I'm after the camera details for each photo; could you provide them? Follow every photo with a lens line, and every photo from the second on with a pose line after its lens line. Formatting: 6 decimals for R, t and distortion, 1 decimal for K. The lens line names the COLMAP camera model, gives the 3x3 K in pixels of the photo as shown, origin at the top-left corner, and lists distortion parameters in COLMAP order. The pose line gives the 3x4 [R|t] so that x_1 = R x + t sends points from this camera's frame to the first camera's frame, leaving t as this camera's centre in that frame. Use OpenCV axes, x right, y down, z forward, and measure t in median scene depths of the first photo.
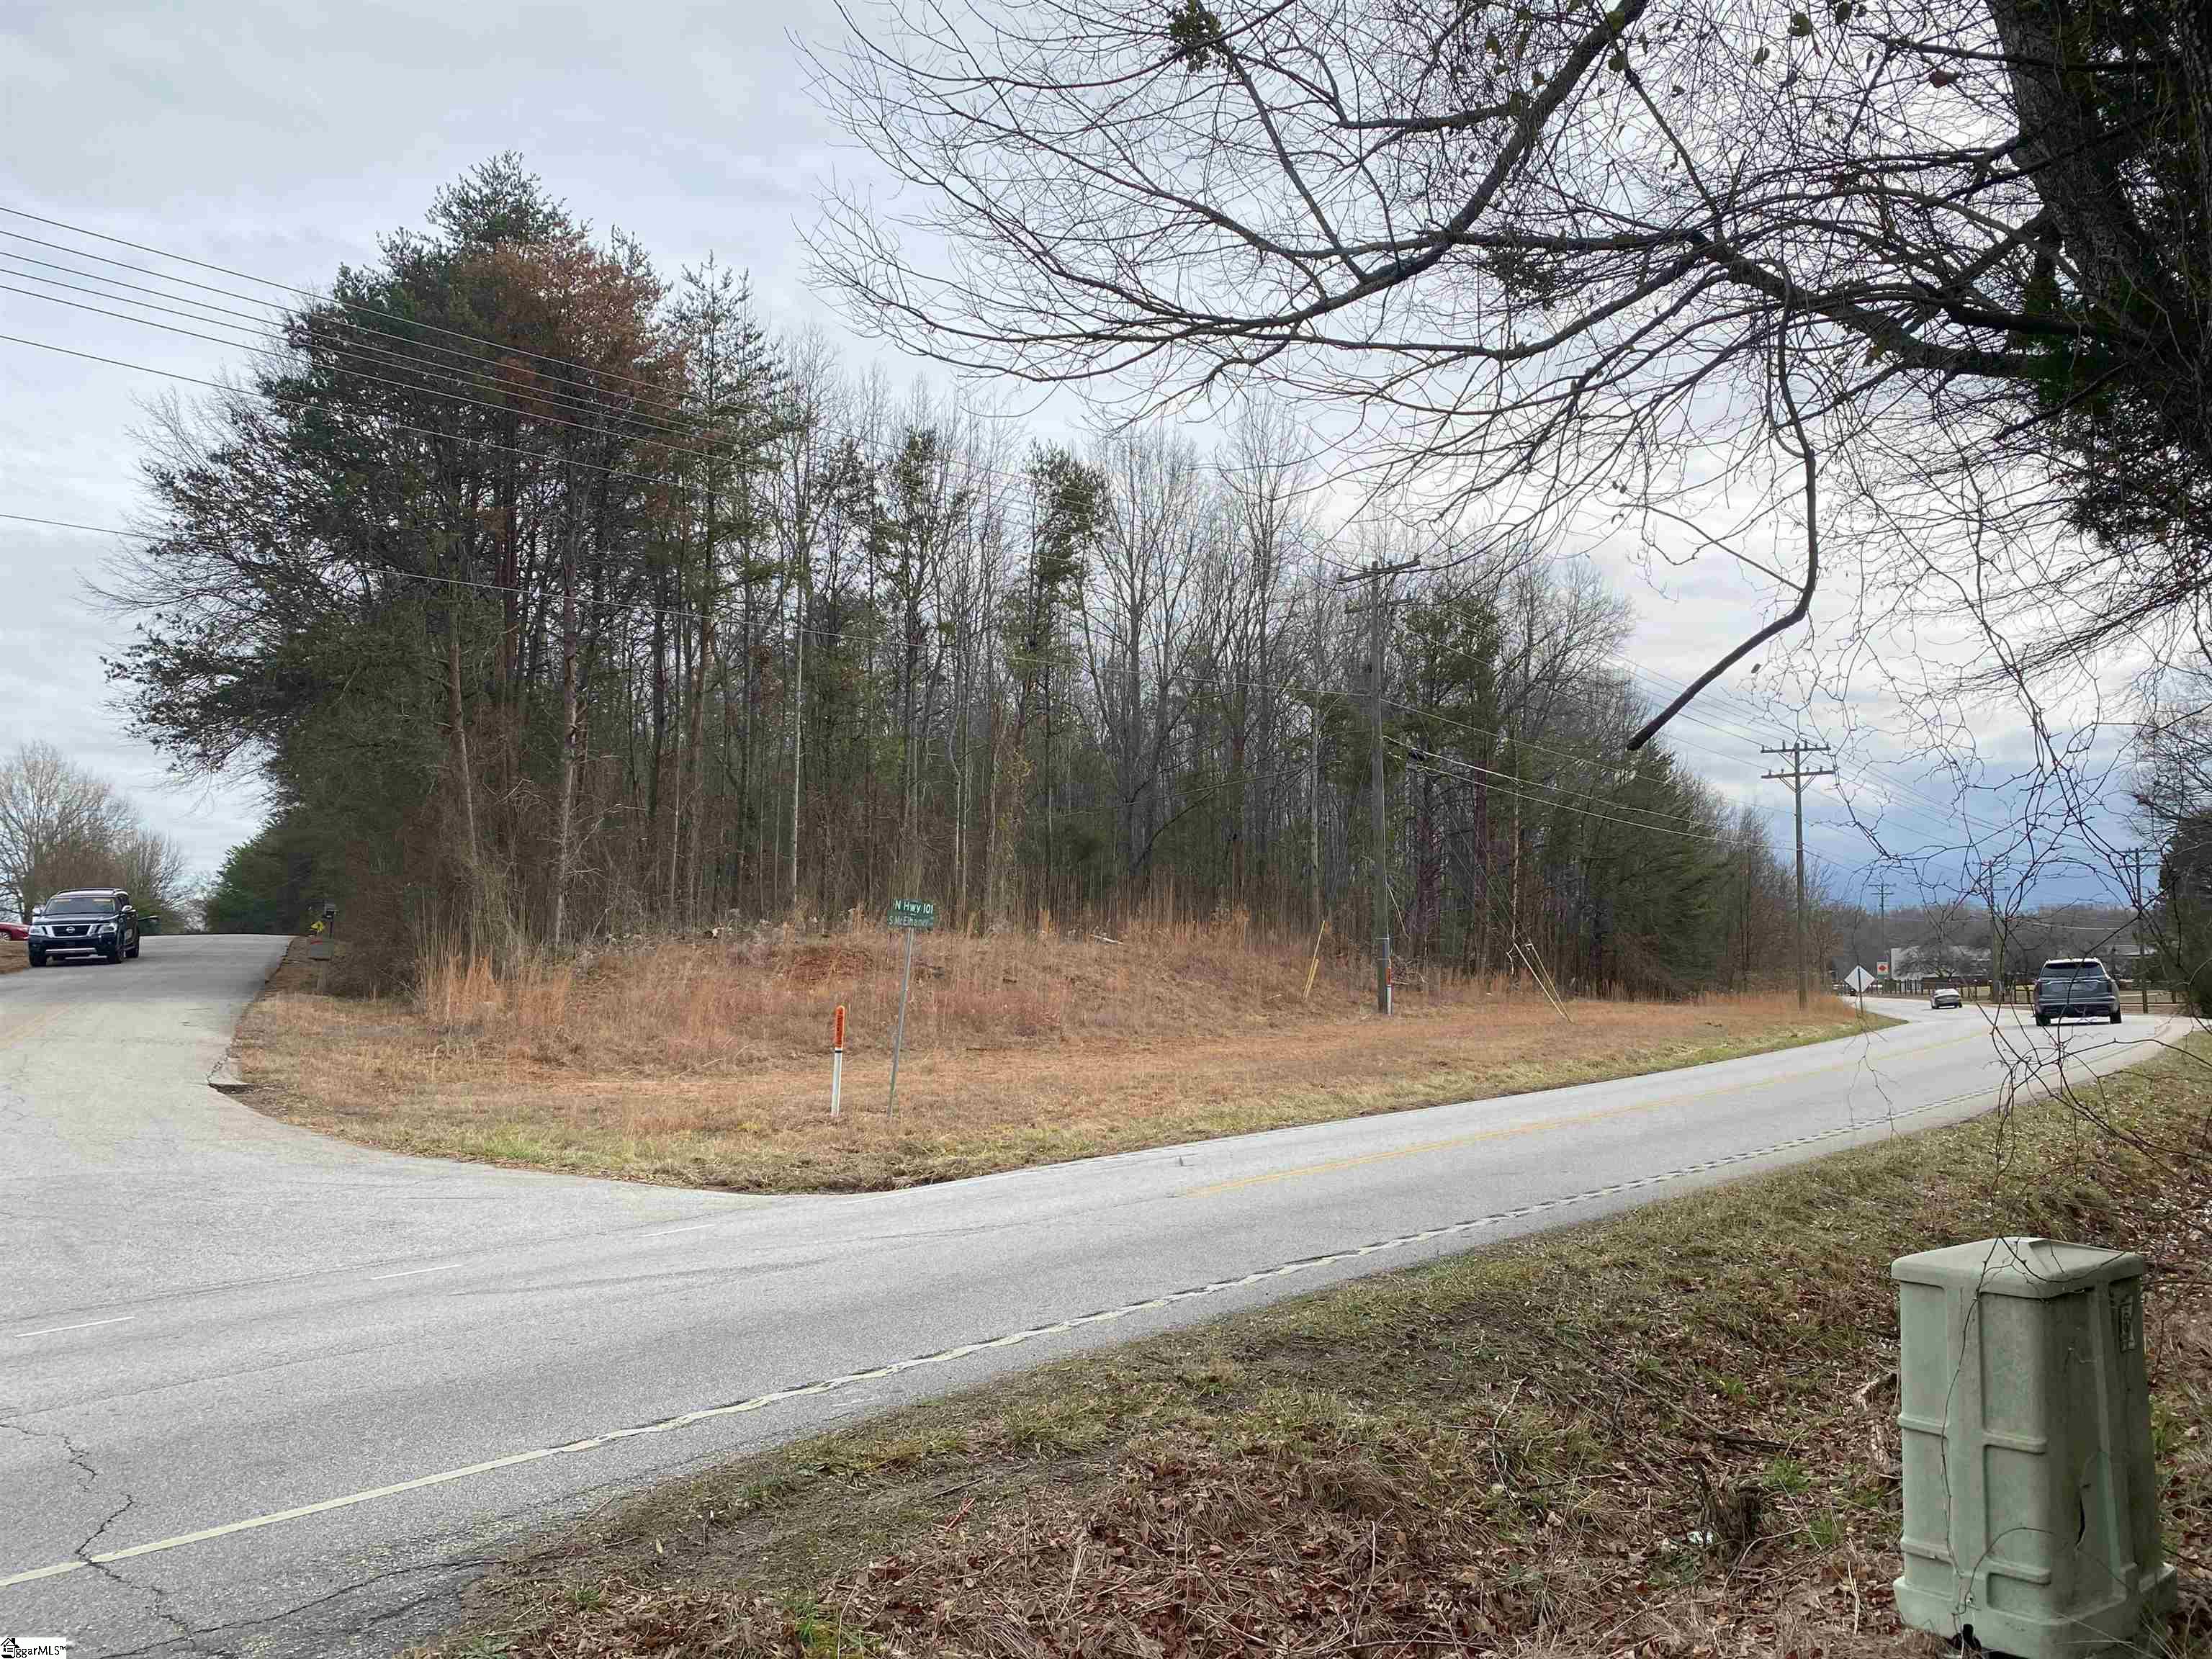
lens RADIAL K [[1658.0, 0, 1098.6], [0, 1658.0, 814.6], [0, 0, 1]] dist [0.041889, -0.046935]
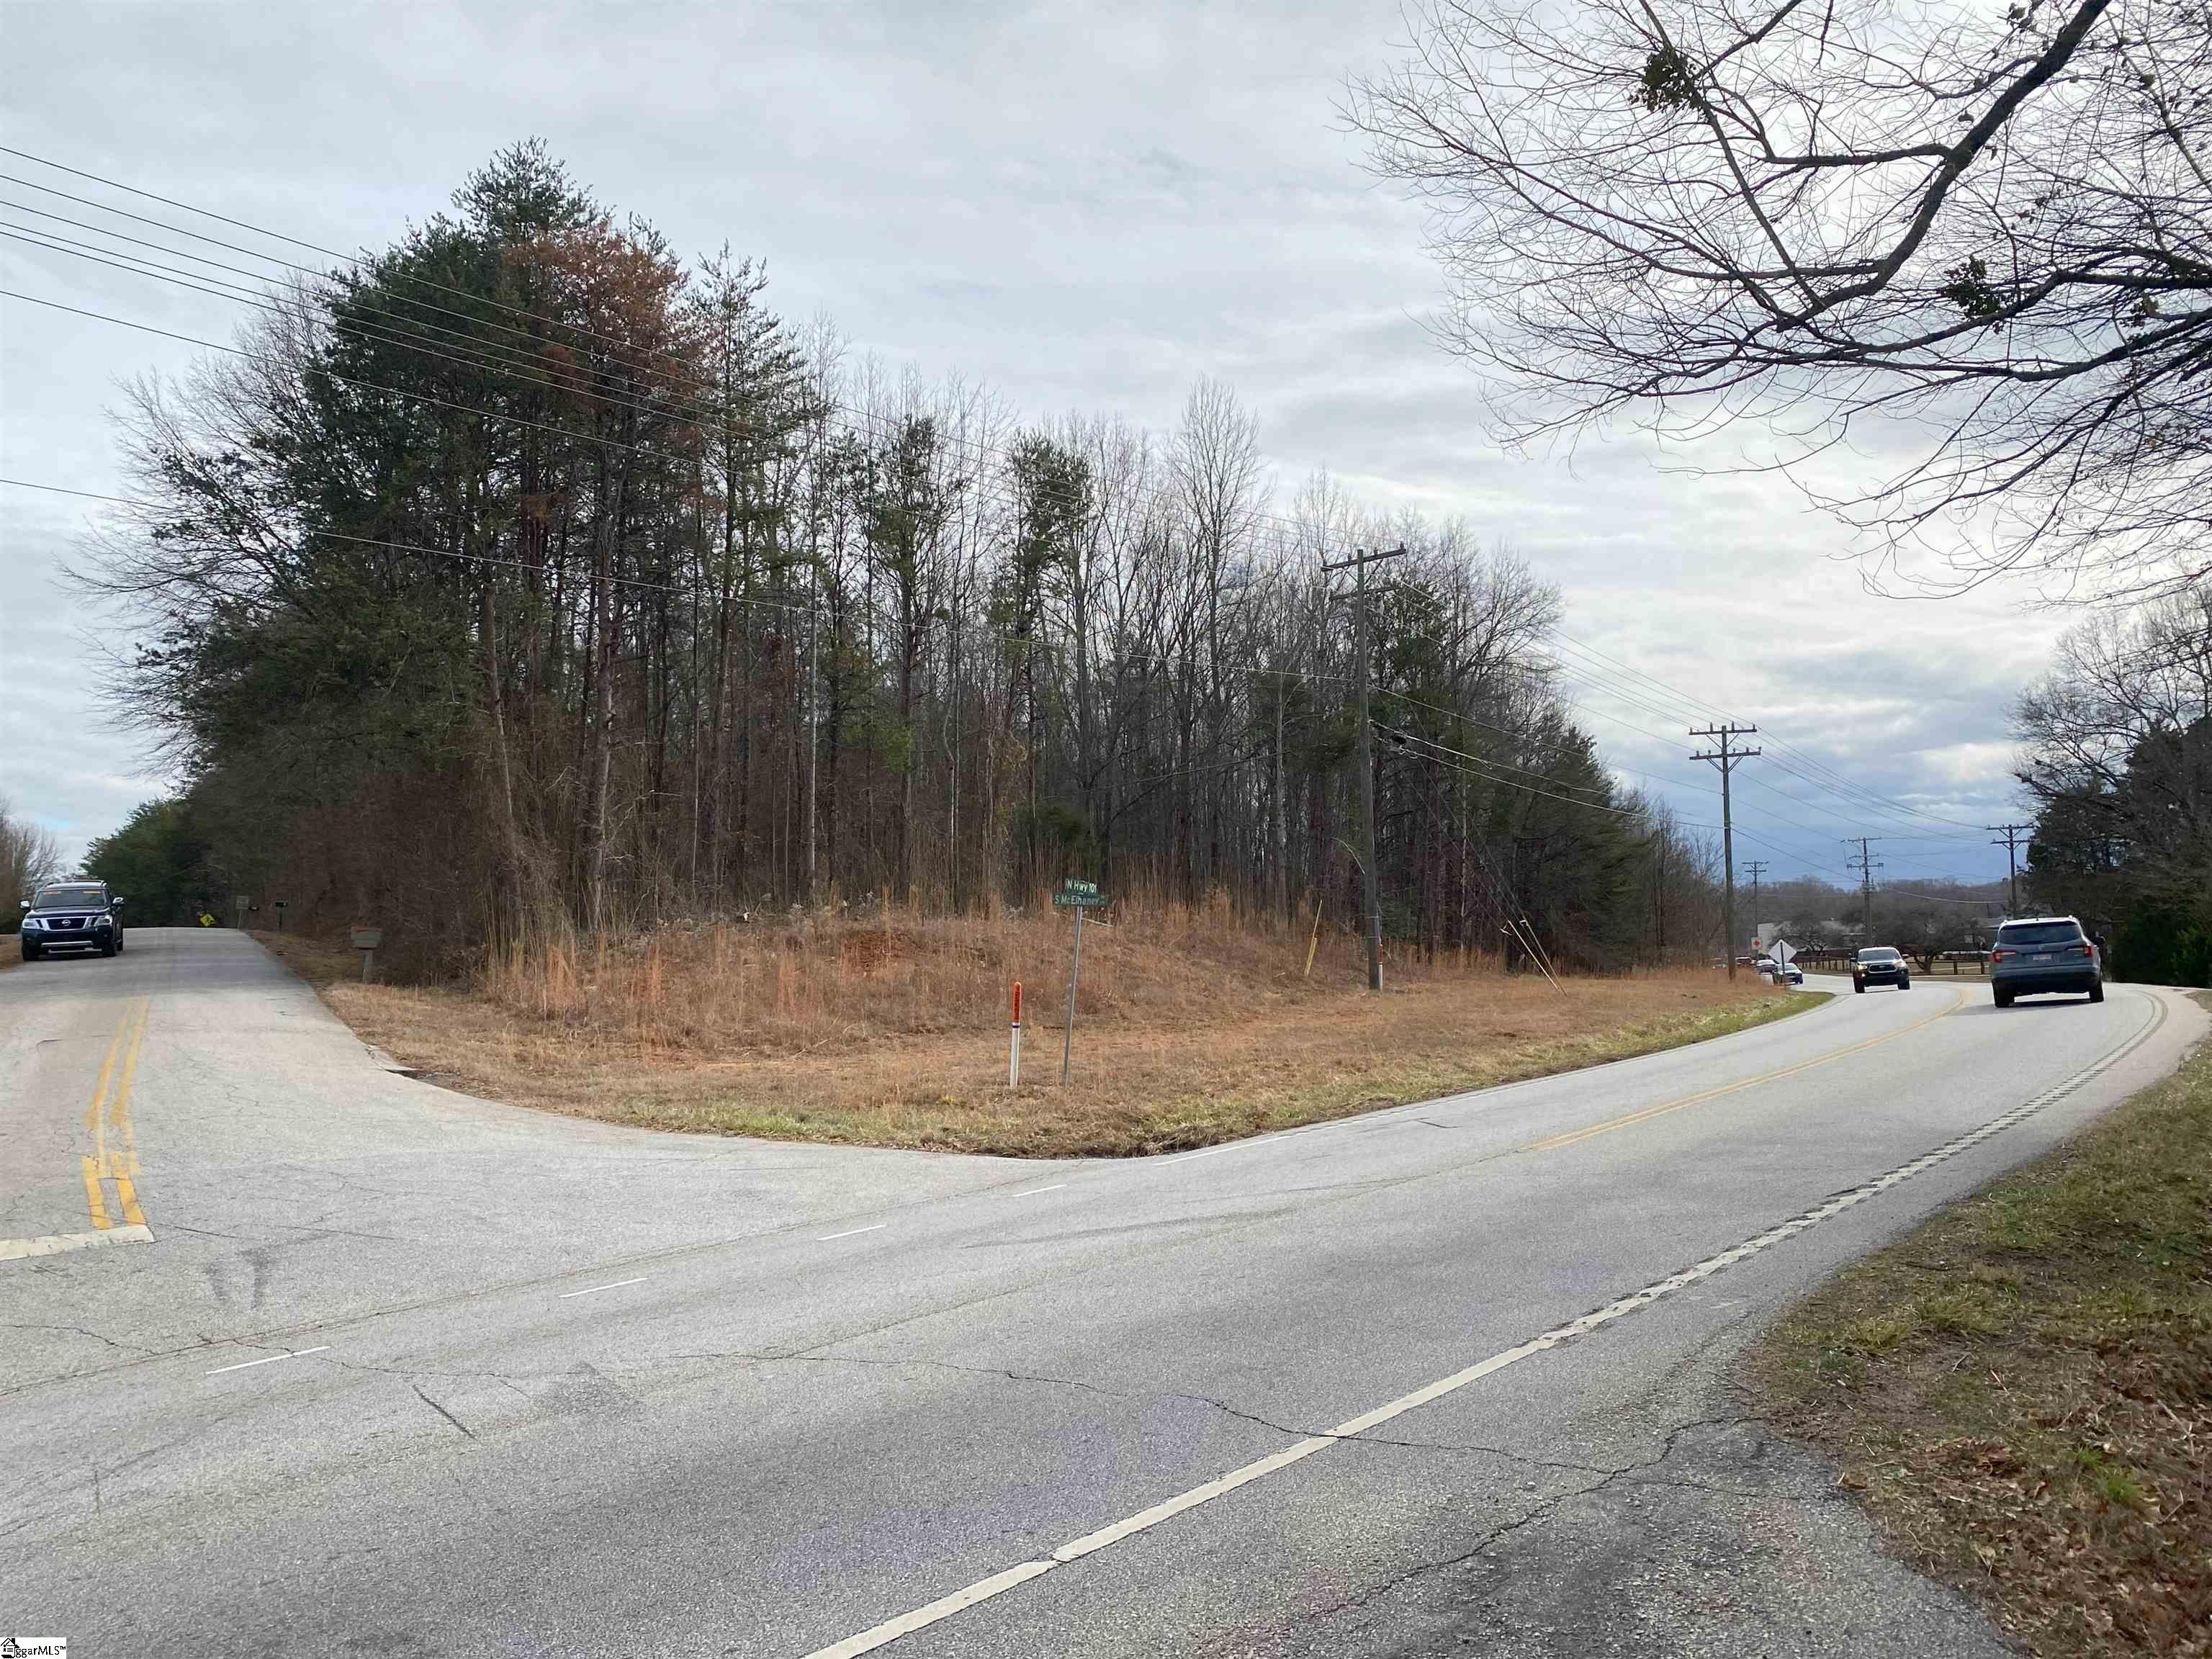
lens RADIAL K [[1652.0, 0, 1065.5], [0, 1652.0, 794.6], [0, 0, 1]] dist [0.101363, -0.157004]
pose [[0.998025, -0.006295, 0.062499, -0.091531], [0.006481, 0.999975, -0.002778, 0.000535], [-0.062480, 0.003178, 0.998041, -0.015600]]
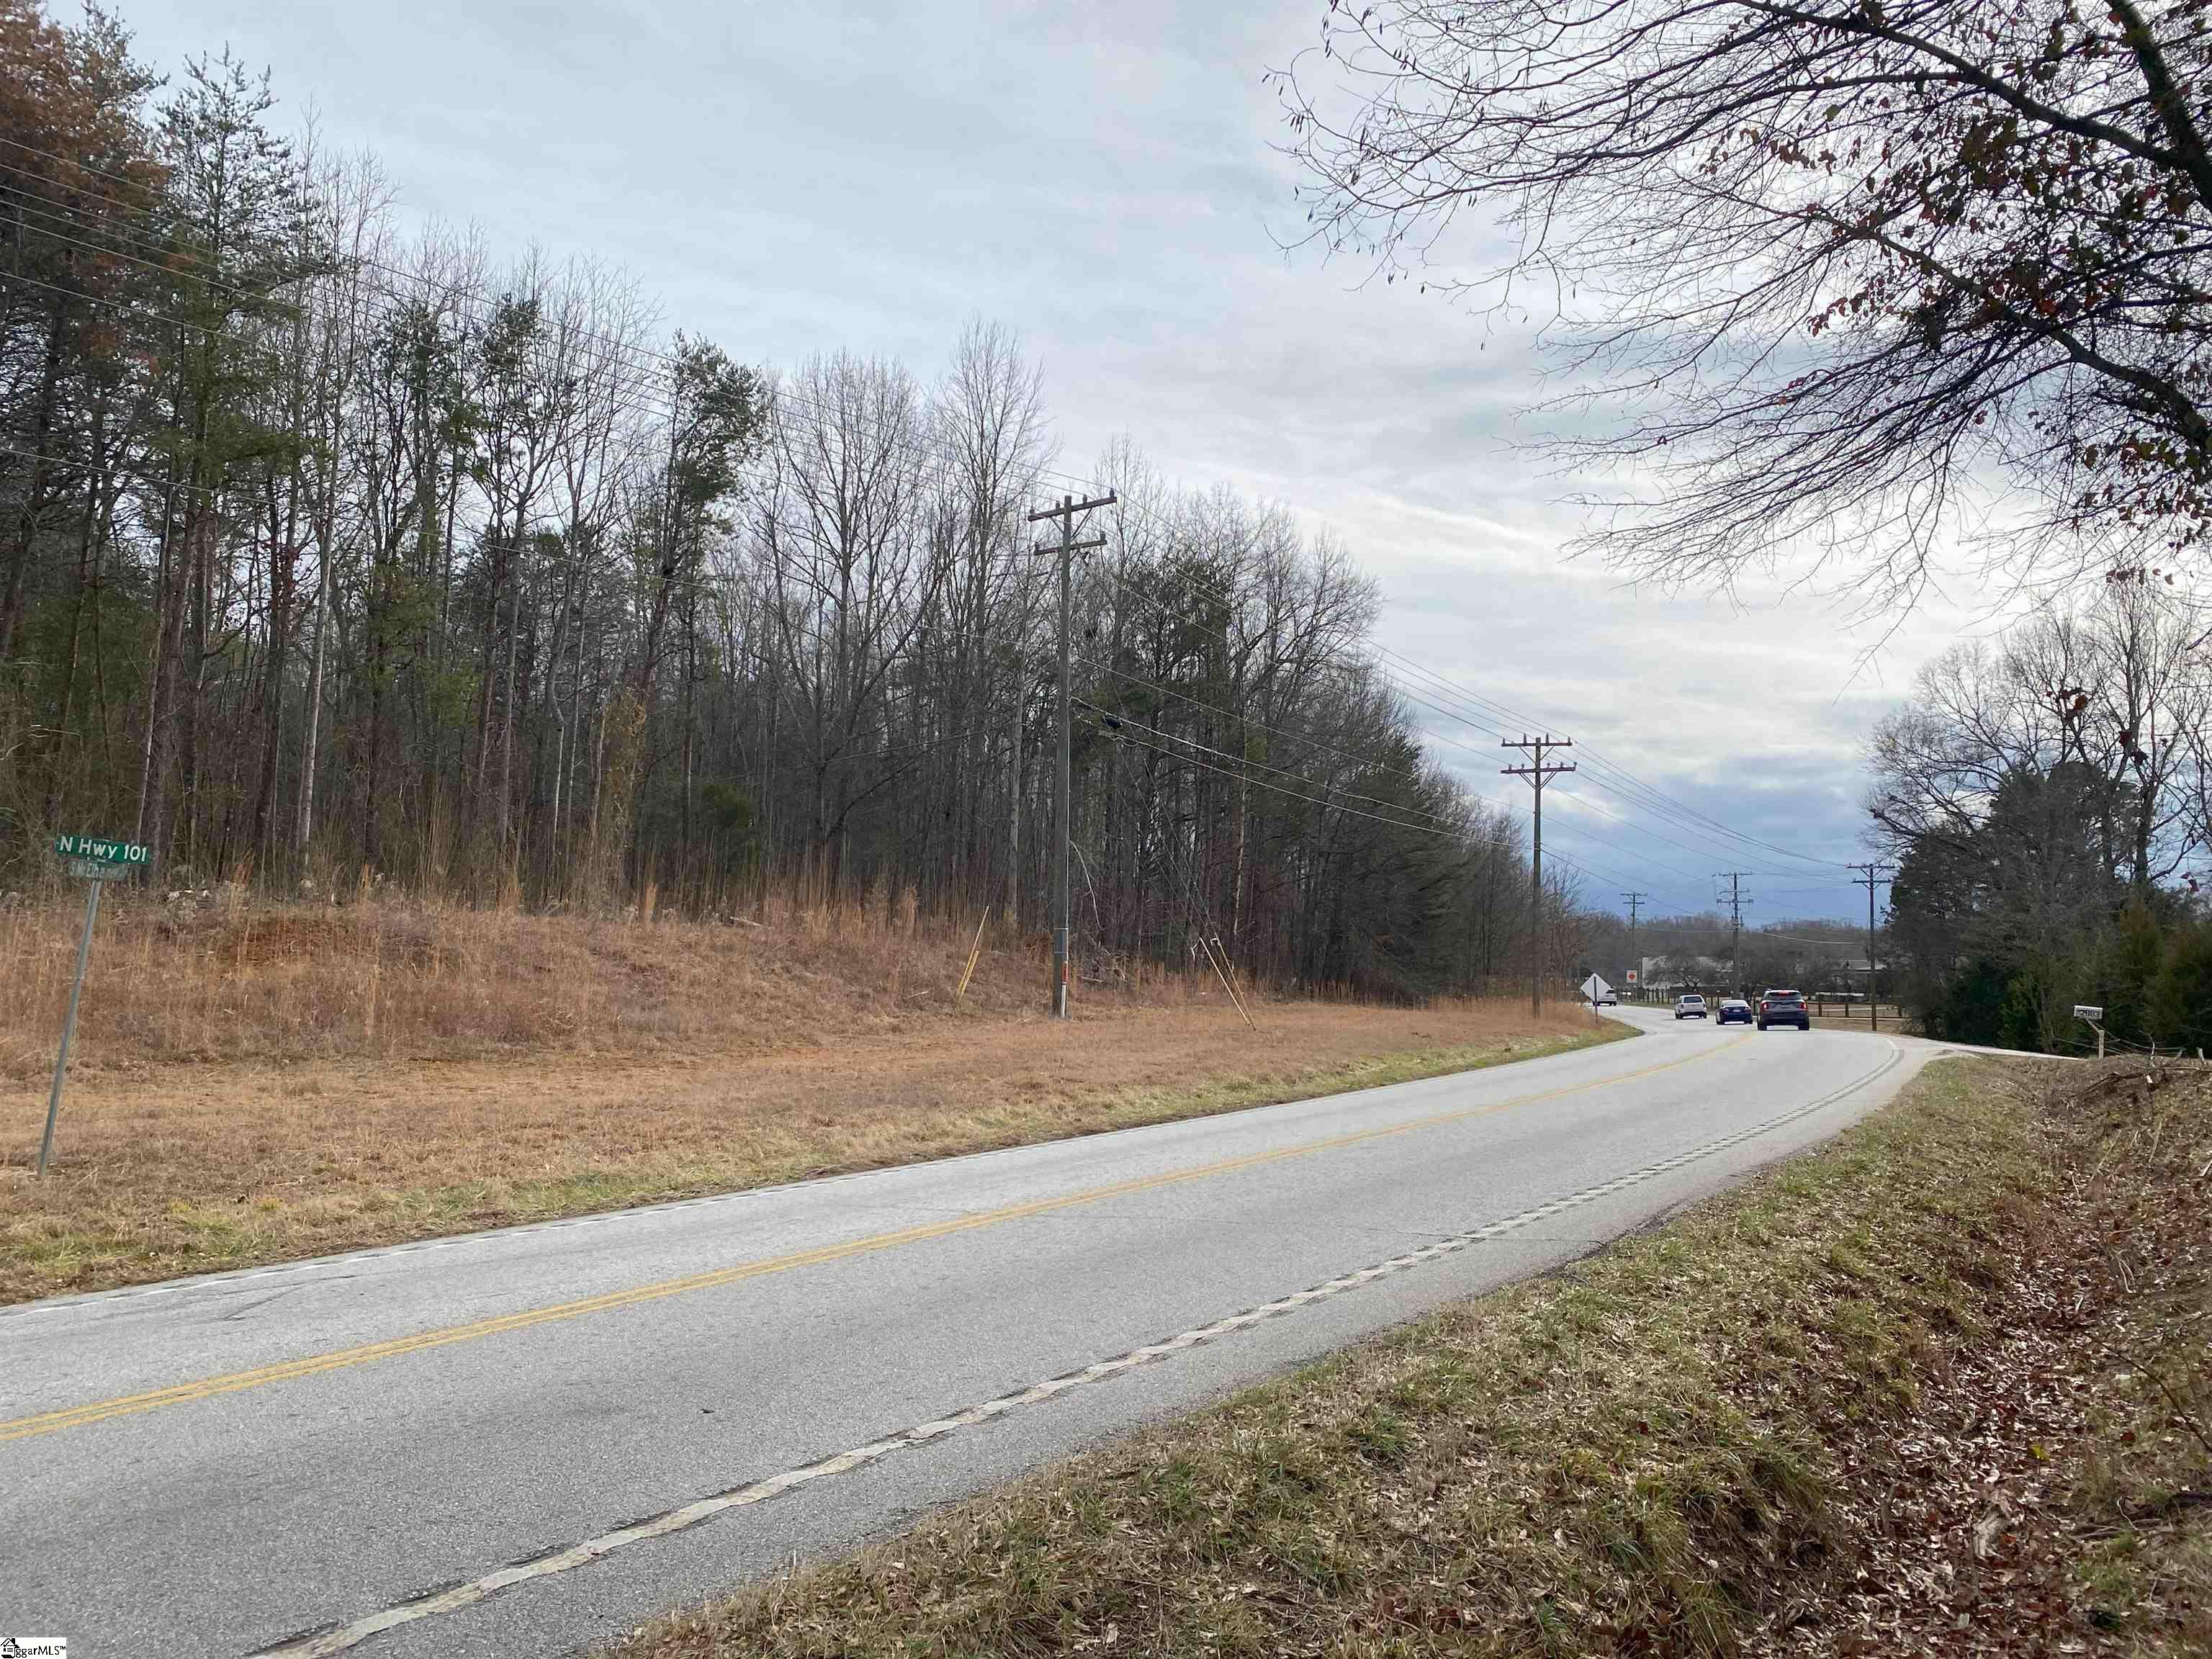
lens RADIAL K [[1665.6, 0, 1106.0], [0, 1665.6, 829.5], [0, 0, 1]] dist [0.078581, -0.144196]
pose [[0.991225, 0.036832, 0.126953, 0.093842], [-0.038745, 0.999169, 0.012633, 0.011197], [-0.126382, -0.017441, 0.991828, 0.147174]]
